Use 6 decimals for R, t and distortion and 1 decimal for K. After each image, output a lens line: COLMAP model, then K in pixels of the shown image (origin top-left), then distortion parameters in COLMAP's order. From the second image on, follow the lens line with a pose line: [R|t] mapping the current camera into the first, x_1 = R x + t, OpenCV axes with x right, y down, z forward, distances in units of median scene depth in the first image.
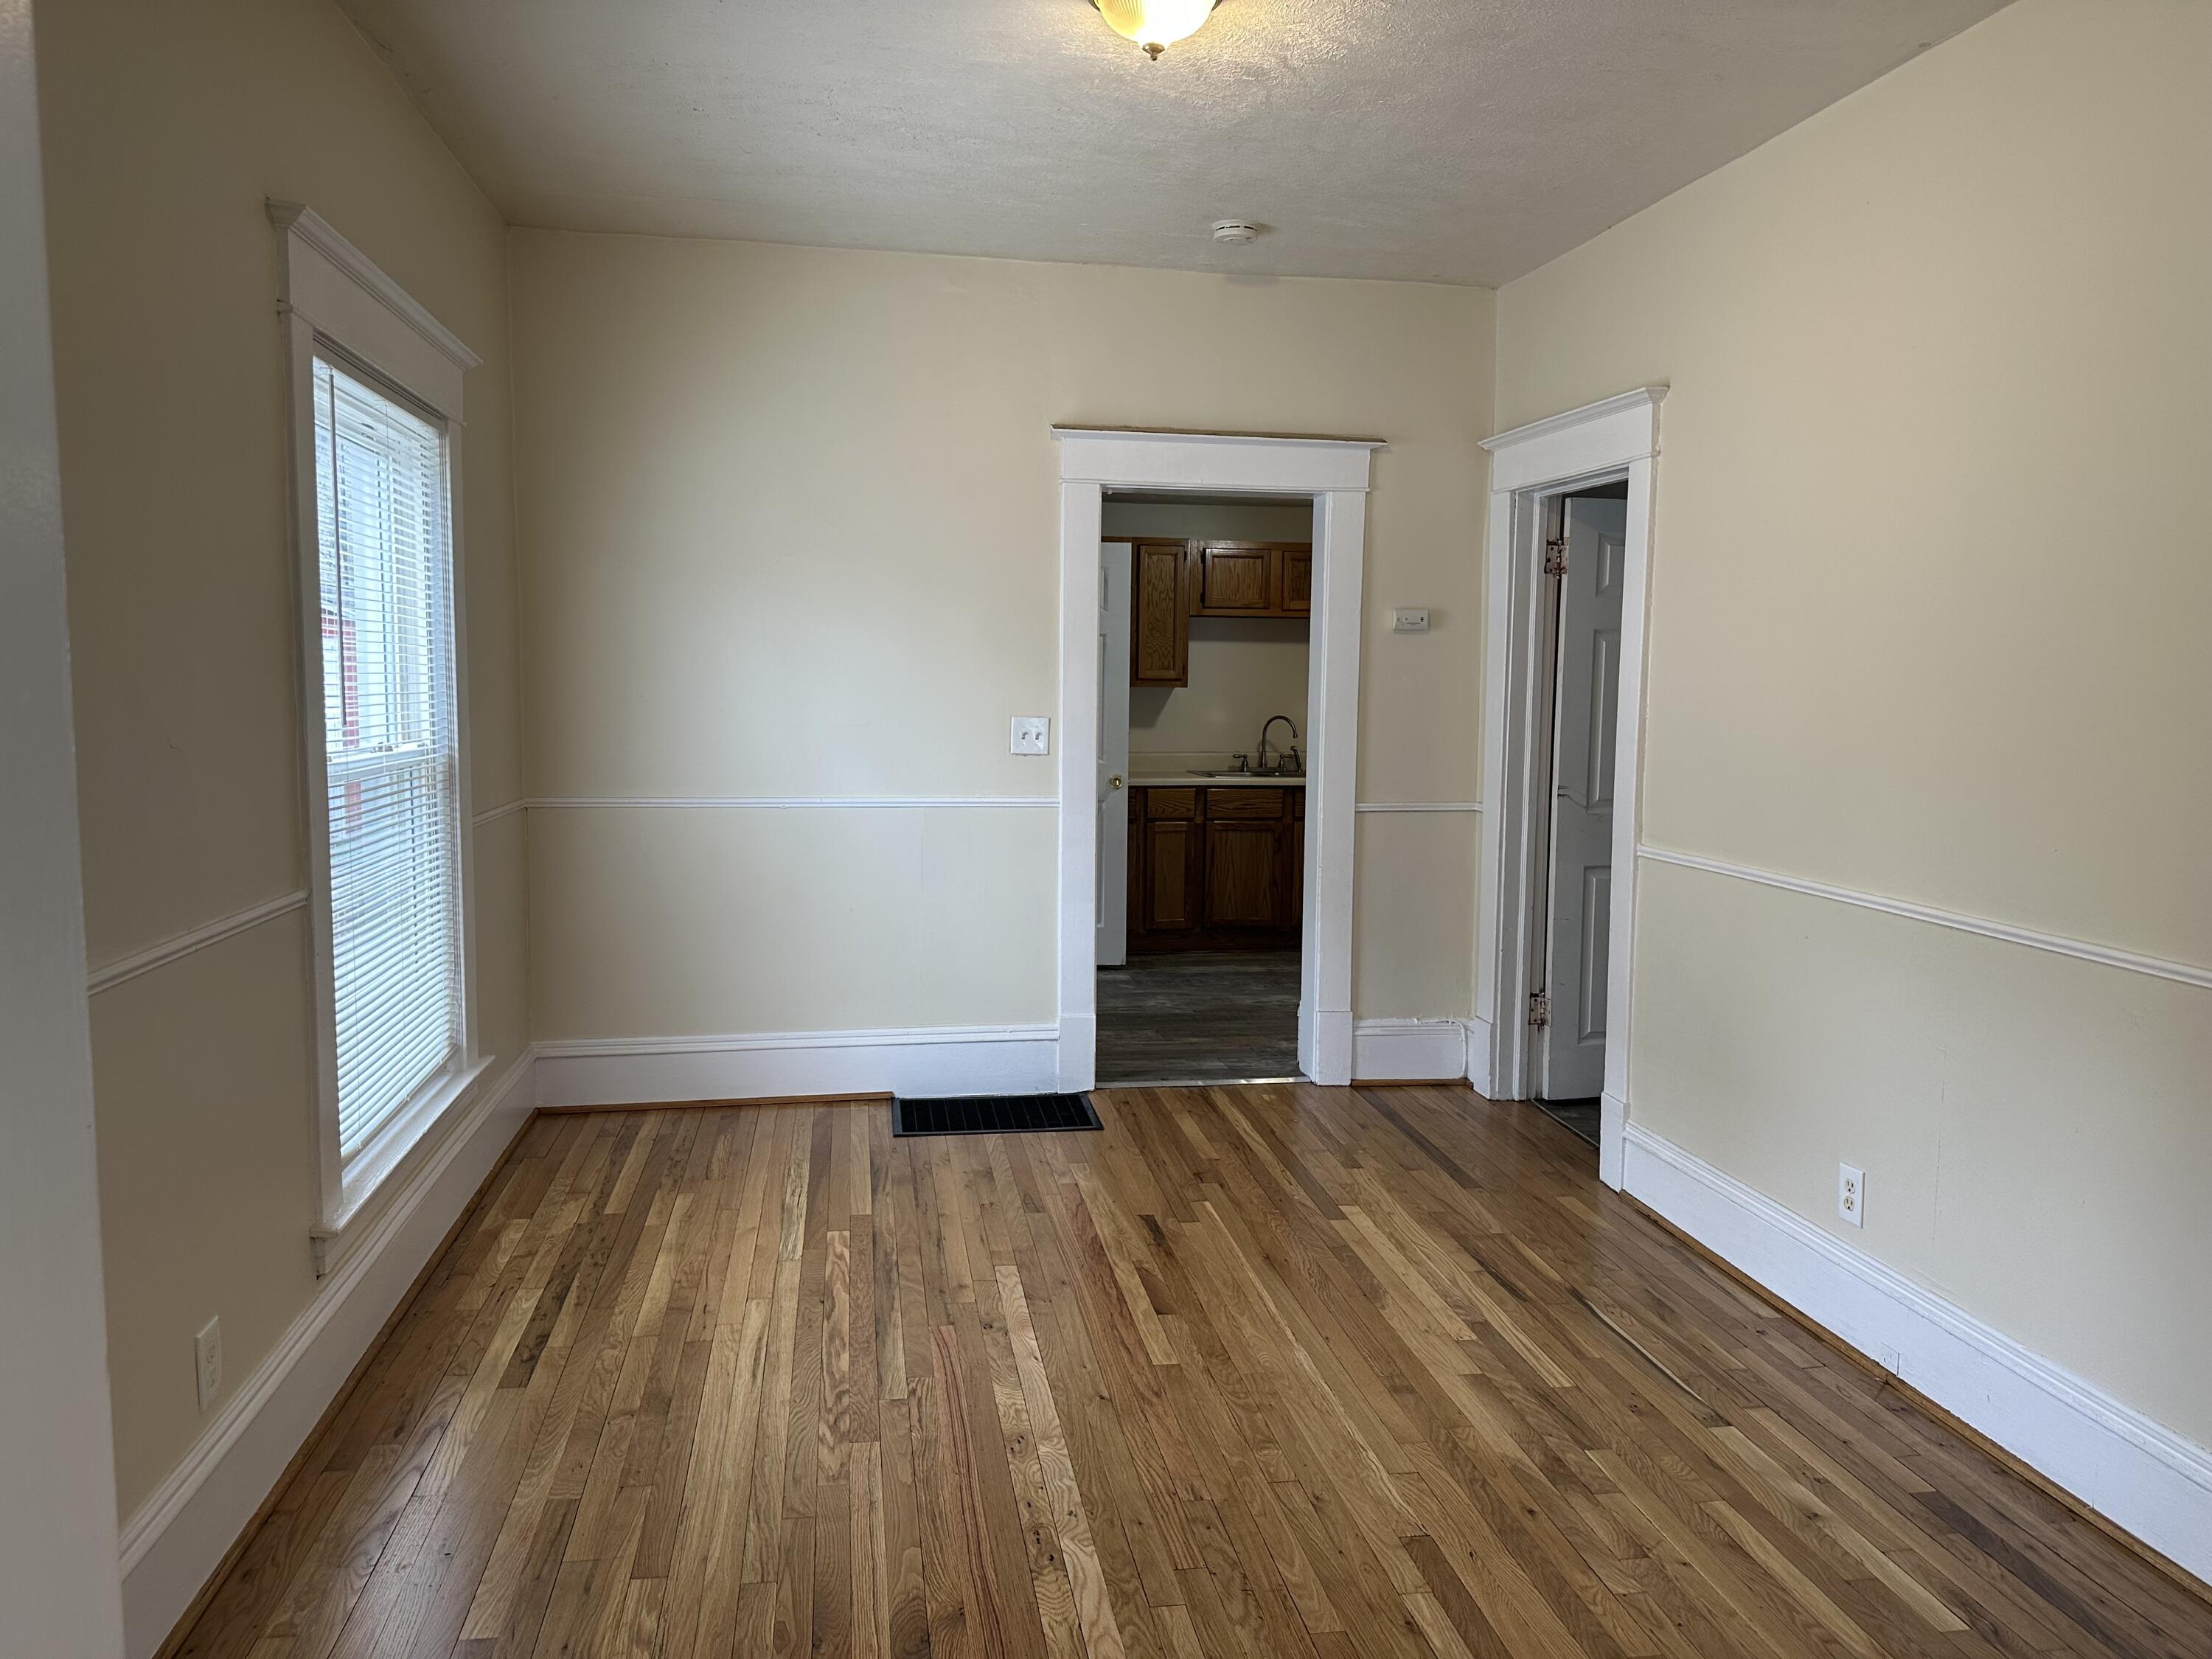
lens RADIAL K [[1568.5, 0, 1106.0], [0, 1568.5, 829.5], [0, 0, 1]] dist [0.017984, -0.003600]
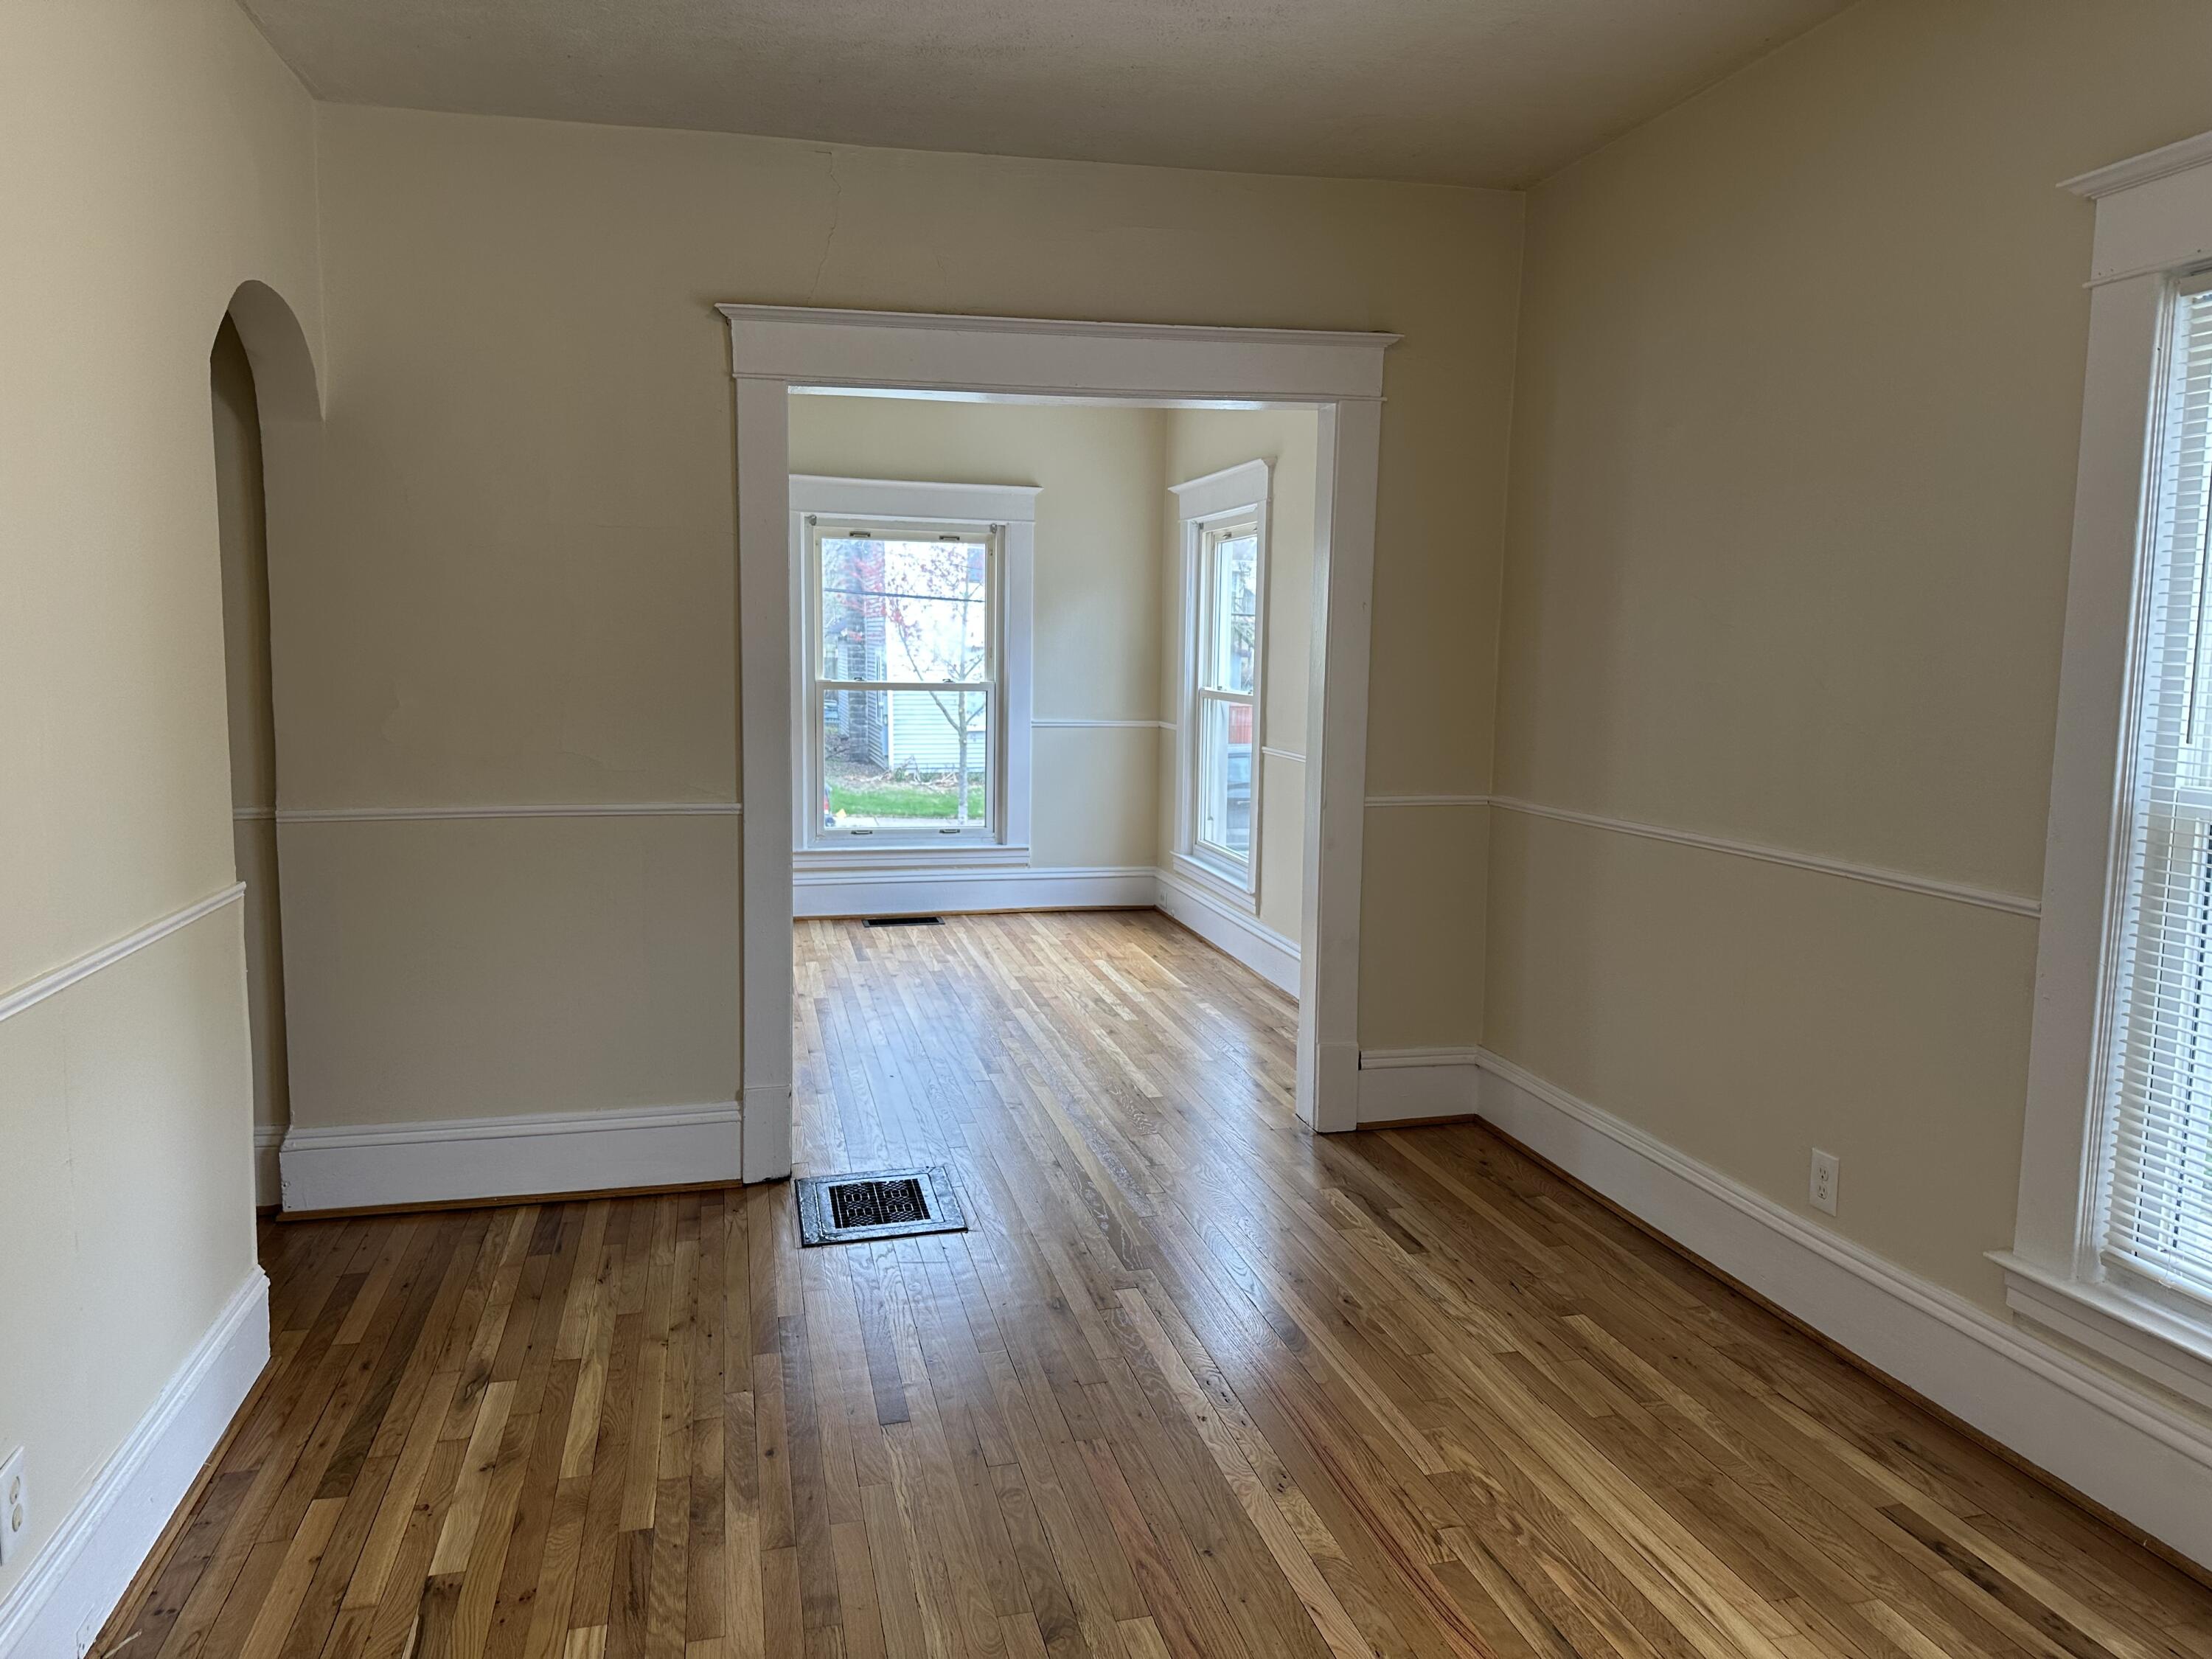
lens RADIAL K [[1568.5, 0, 1106.0], [0, 1568.5, 829.5], [0, 0, 1]] dist [0.017984, -0.003600]
pose [[-0.996984, -0.011839, -0.076693, 0.118845], [-0.027955, 0.976733, 0.212630, -0.177327], [0.072391, 0.214133, -0.974118, 1.740267]]
